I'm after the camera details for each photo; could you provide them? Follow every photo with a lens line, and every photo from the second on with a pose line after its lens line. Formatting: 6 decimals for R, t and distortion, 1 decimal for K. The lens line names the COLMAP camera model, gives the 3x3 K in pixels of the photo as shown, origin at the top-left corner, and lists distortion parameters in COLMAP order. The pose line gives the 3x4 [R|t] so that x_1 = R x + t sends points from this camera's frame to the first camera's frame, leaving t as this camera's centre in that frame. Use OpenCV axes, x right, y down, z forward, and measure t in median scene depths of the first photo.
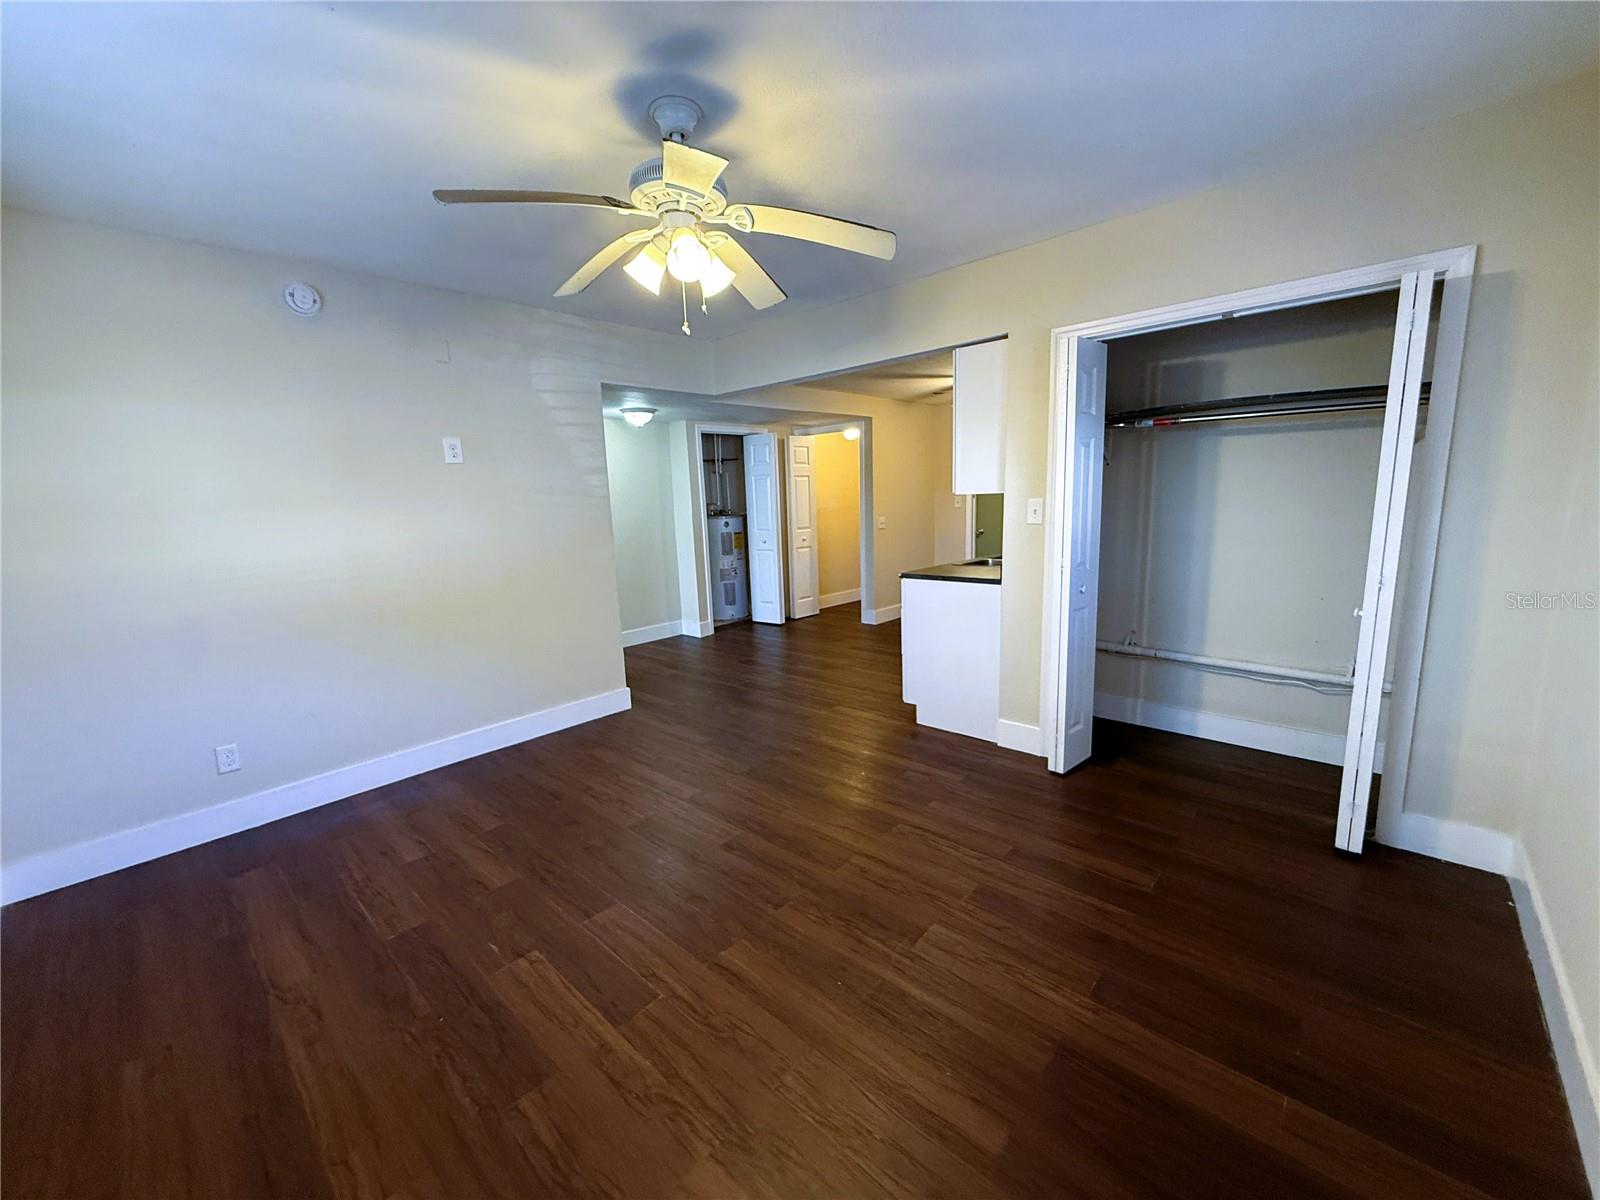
lens RADIAL K [[650.2, 0, 802.8], [0, 650.2, 602.1], [0, 0, 1]] dist [0.002161, 0.000108]
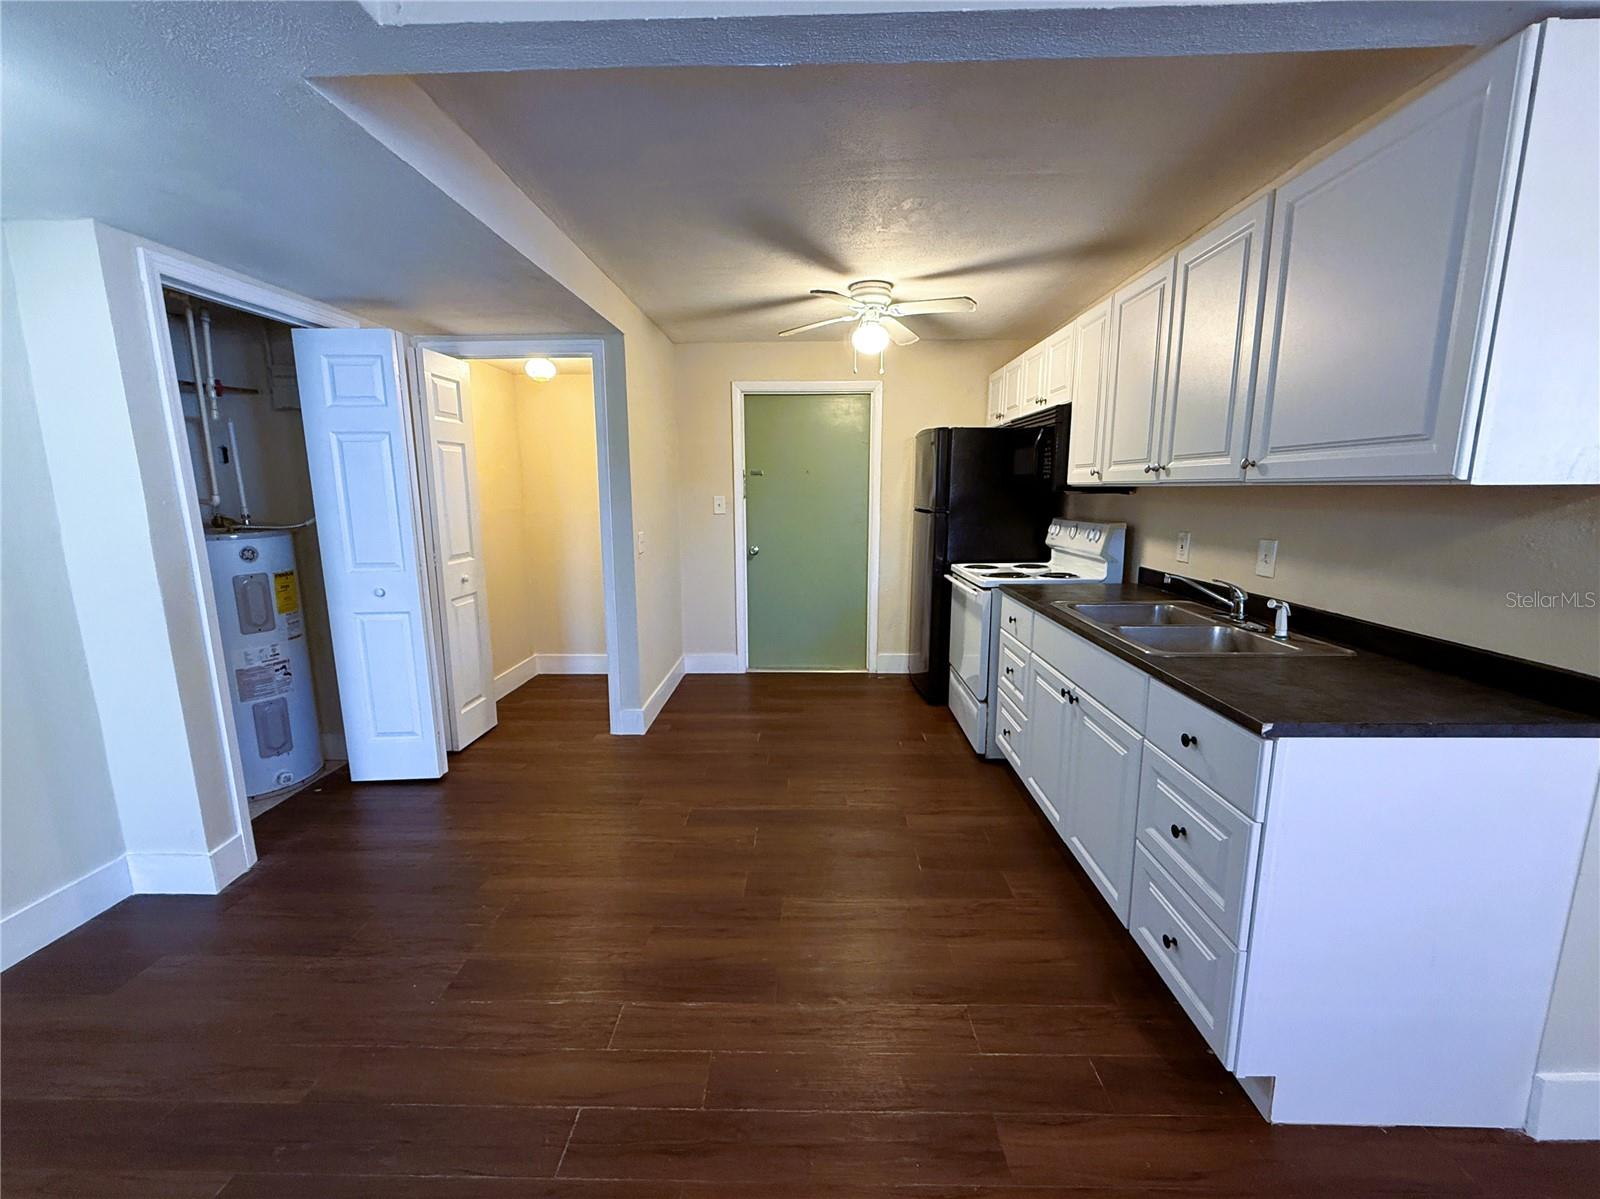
lens RADIAL K [[658.2, 0, 800.0], [0, 658.2, 599.5], [0, 0, 1]] dist [-0.001228, -0.000299]
pose [[0.751455, -0.080895, 0.654807, -0.132631], [0.087697, 0.995896, 0.022392, -0.074507], [-0.653930, 0.040598, 0.755465, 0.503577]]
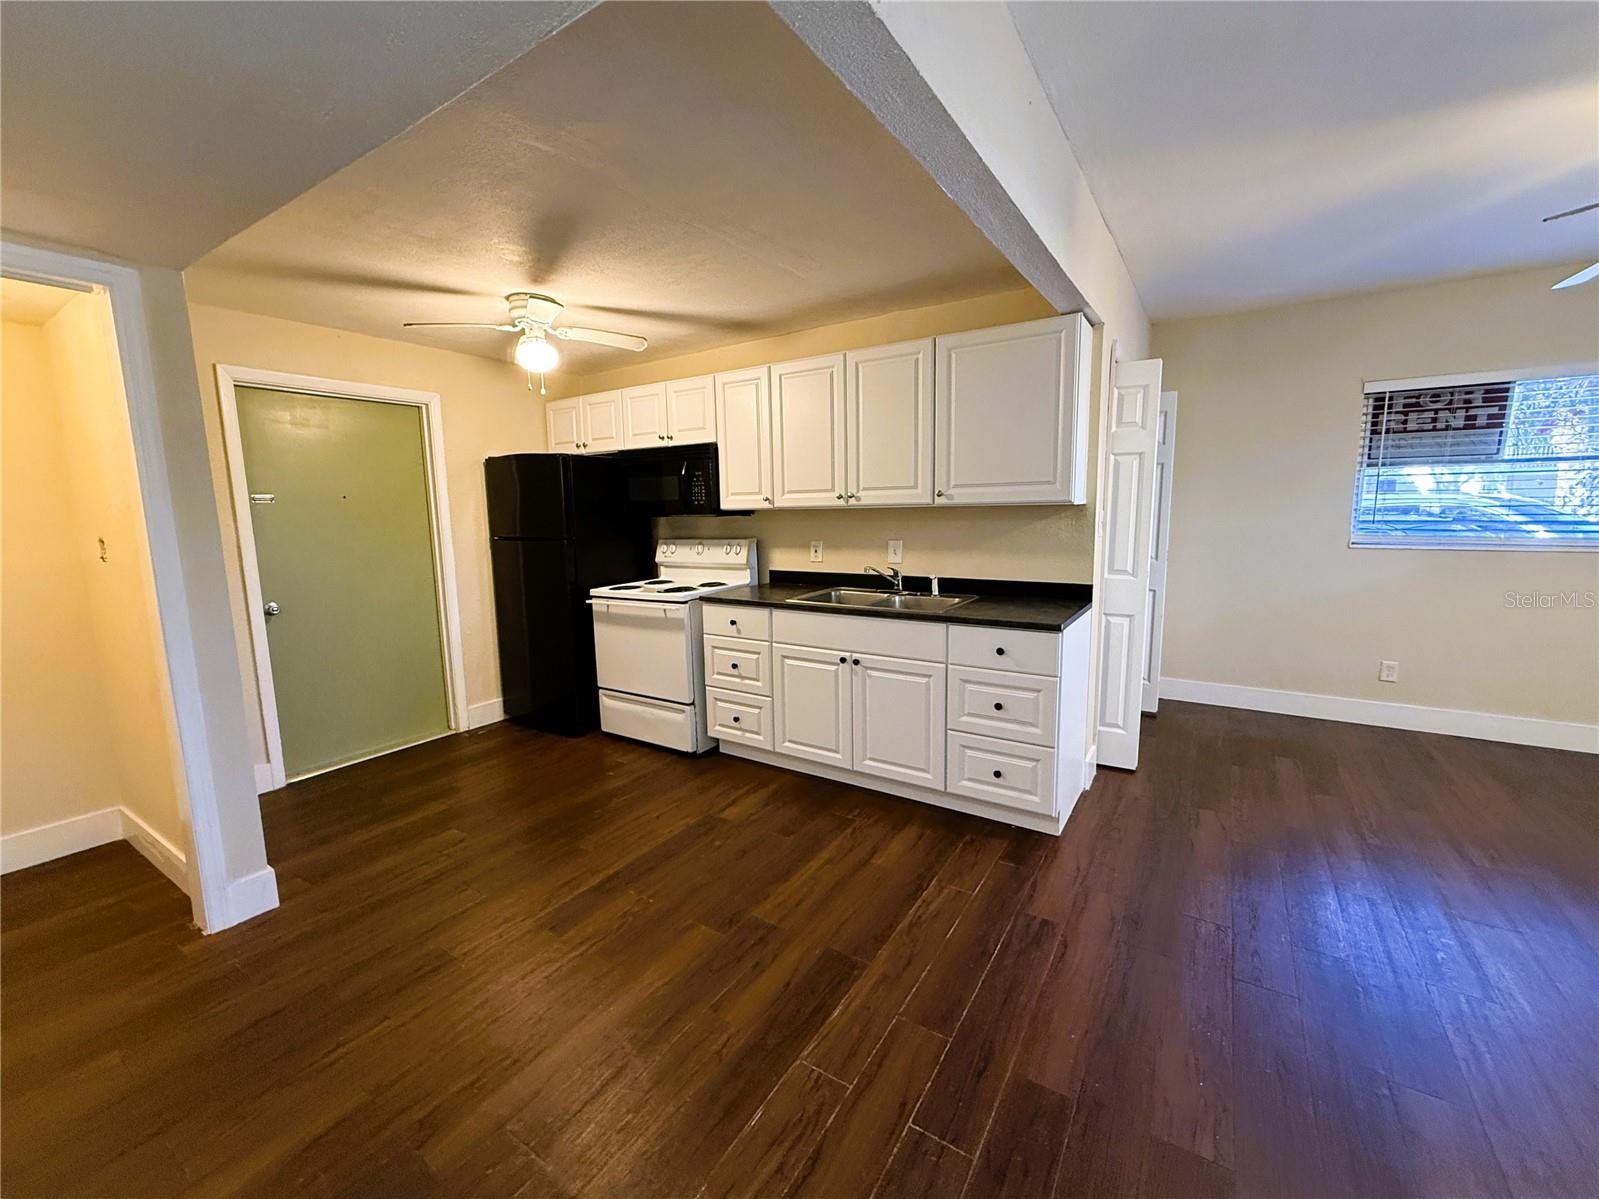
lens RADIAL K [[649.8, 0, 802.3], [0, 649.8, 601.6], [0, 0, 1]] dist [0.002161, 0.000108]
pose [[-0.164326, -0.106316, 0.980660, -0.241691], [0.186271, 0.972943, 0.136692, -0.112063], [-0.968659, 0.205130, -0.140077, 0.741370]]
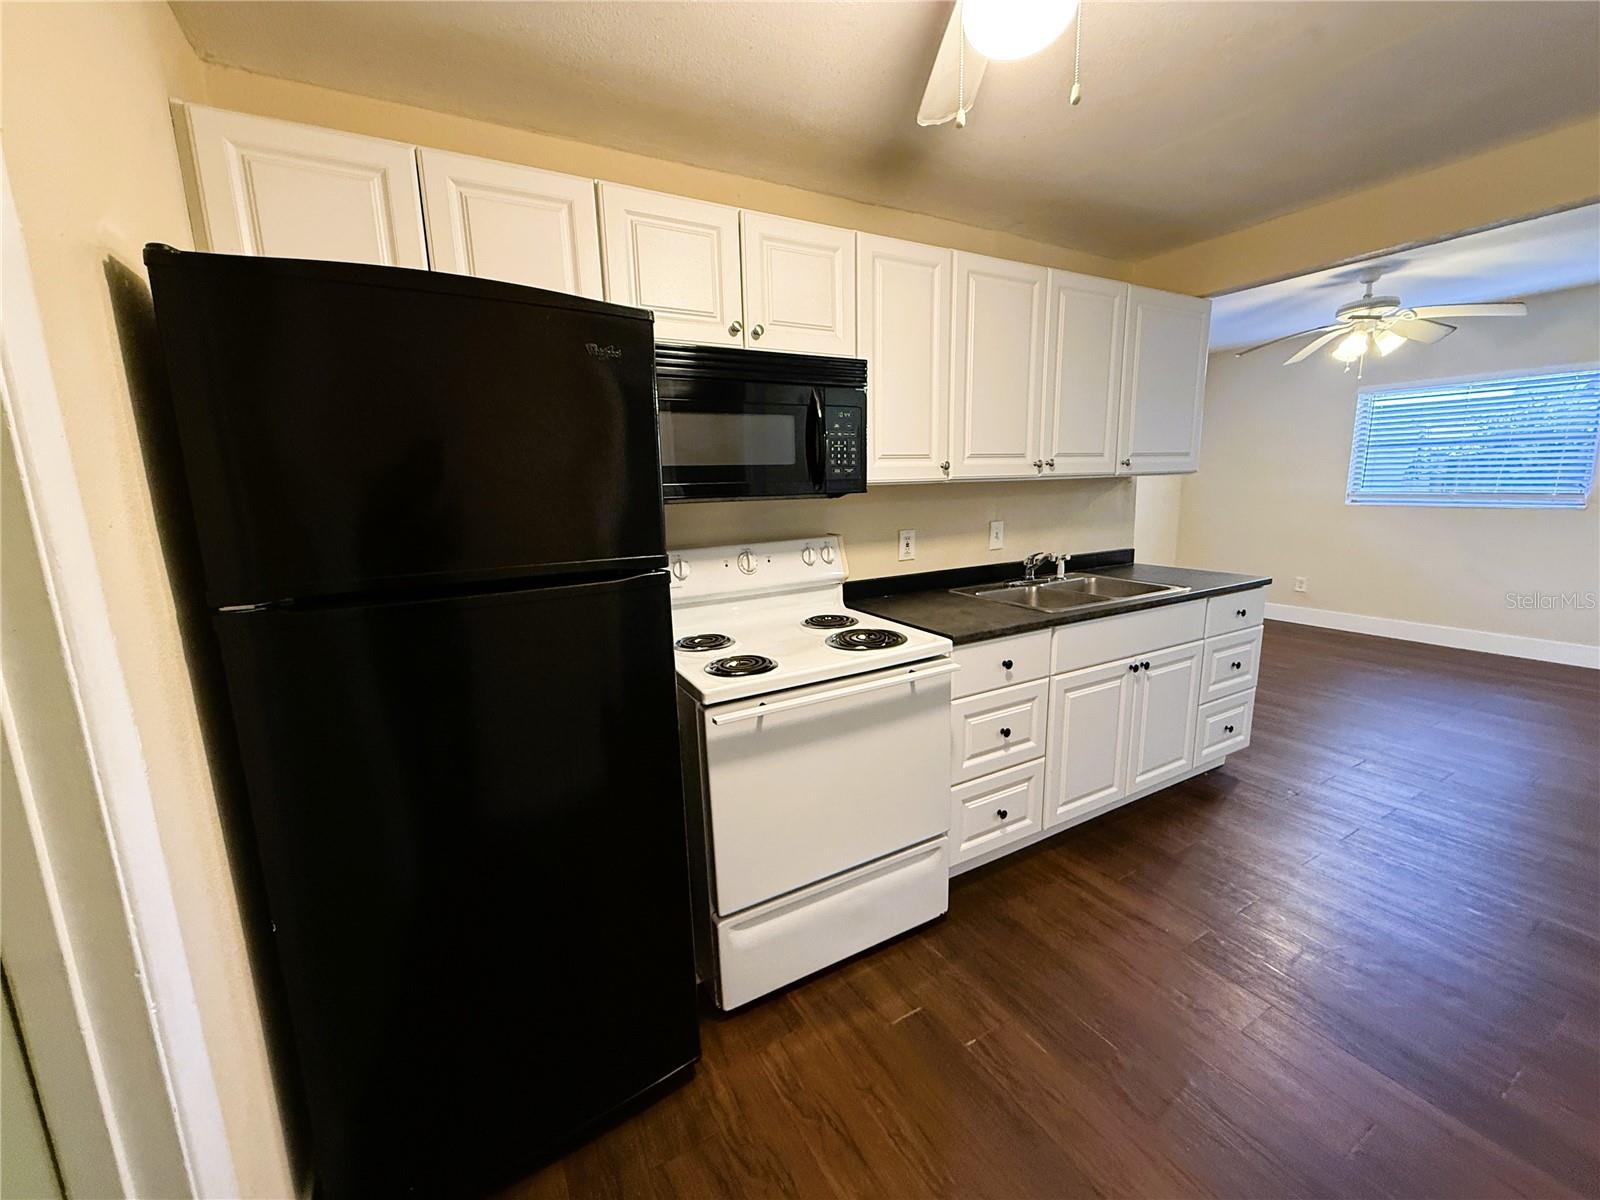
lens RADIAL K [[650.2, 0, 802.8], [0, 650.2, 602.1], [0, 0, 1]] dist [0.002161, 0.000108]
pose [[-0.952891, 0.001778, 0.303308, 0.232732], [0.105316, 0.939708, 0.325358, -0.174034], [-0.284442, 0.341974, -0.895626, 1.009400]]
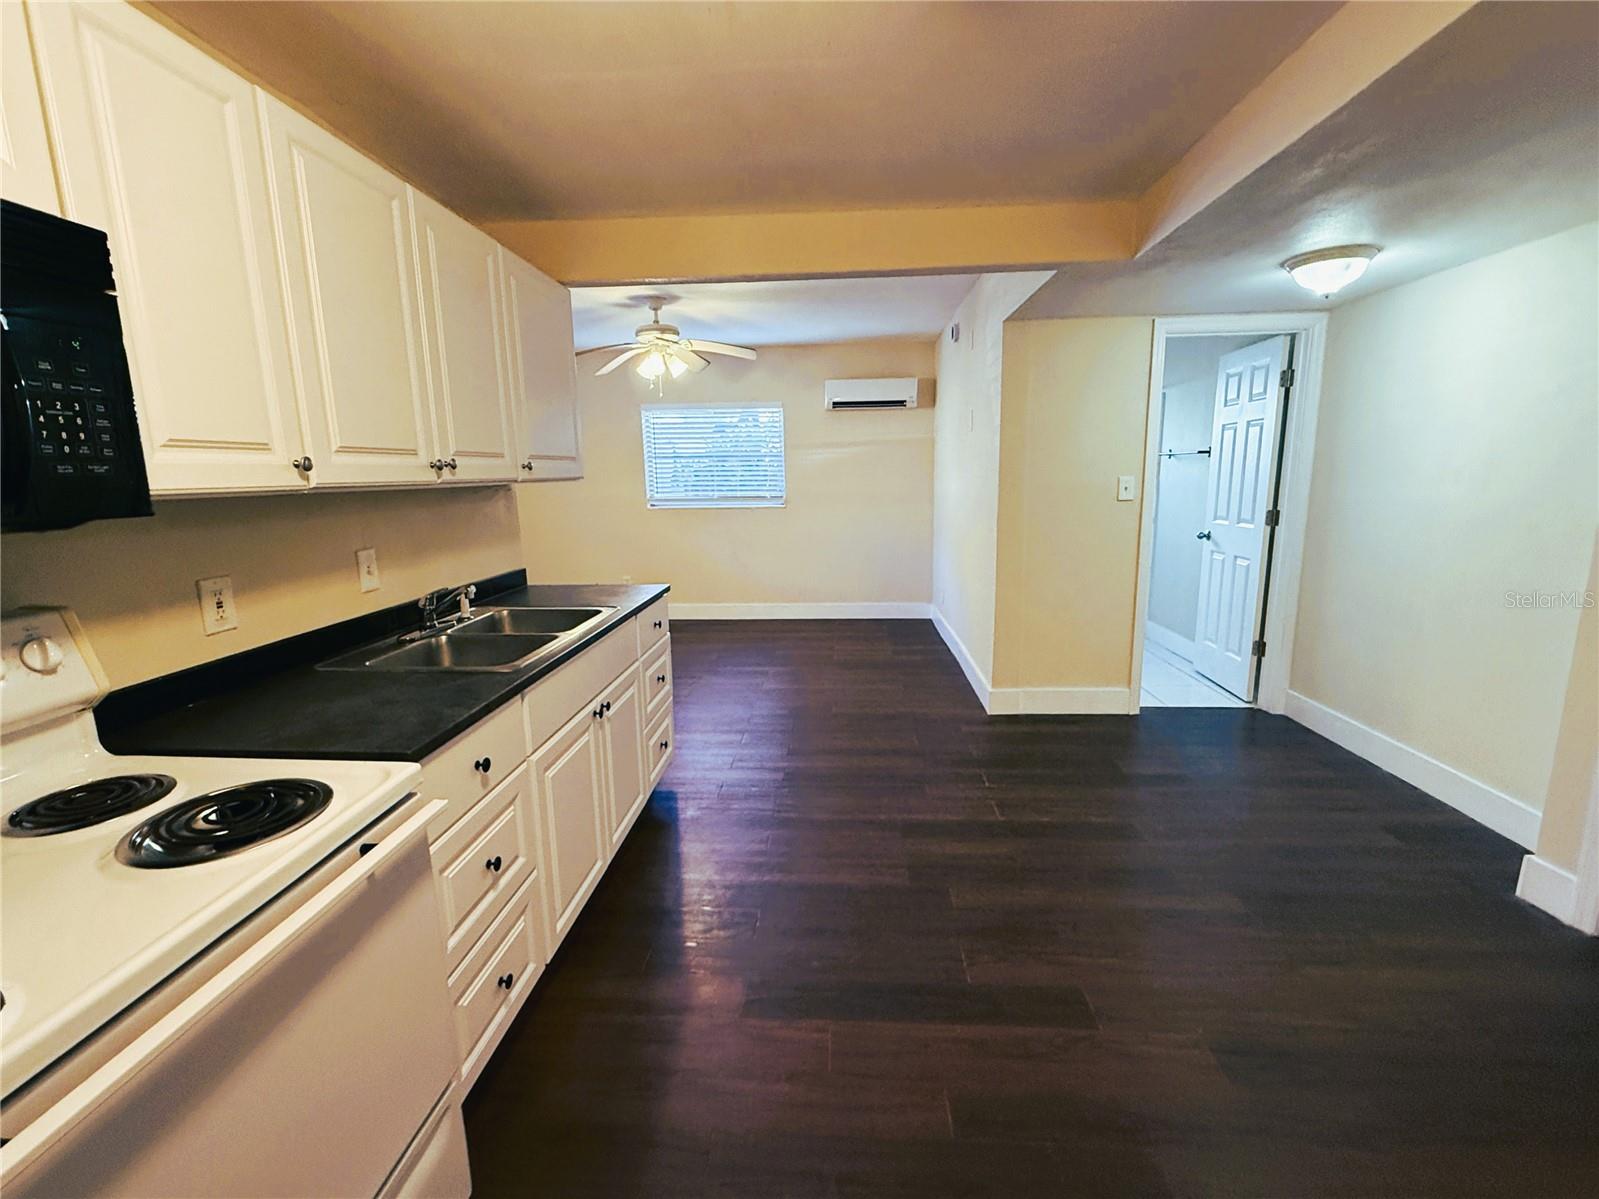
lens RADIAL K [[694.4, 0, 799.5], [0, 694.4, 599.5], [0, 0, 1]] dist [-0.000265, -0.000563]
pose [[-0.777302, 0.160381, -0.608342, 0.279186], [-0.060604, 0.943375, 0.326145, -0.162369], [0.626202, 0.290381, -0.723567, 0.923549]]
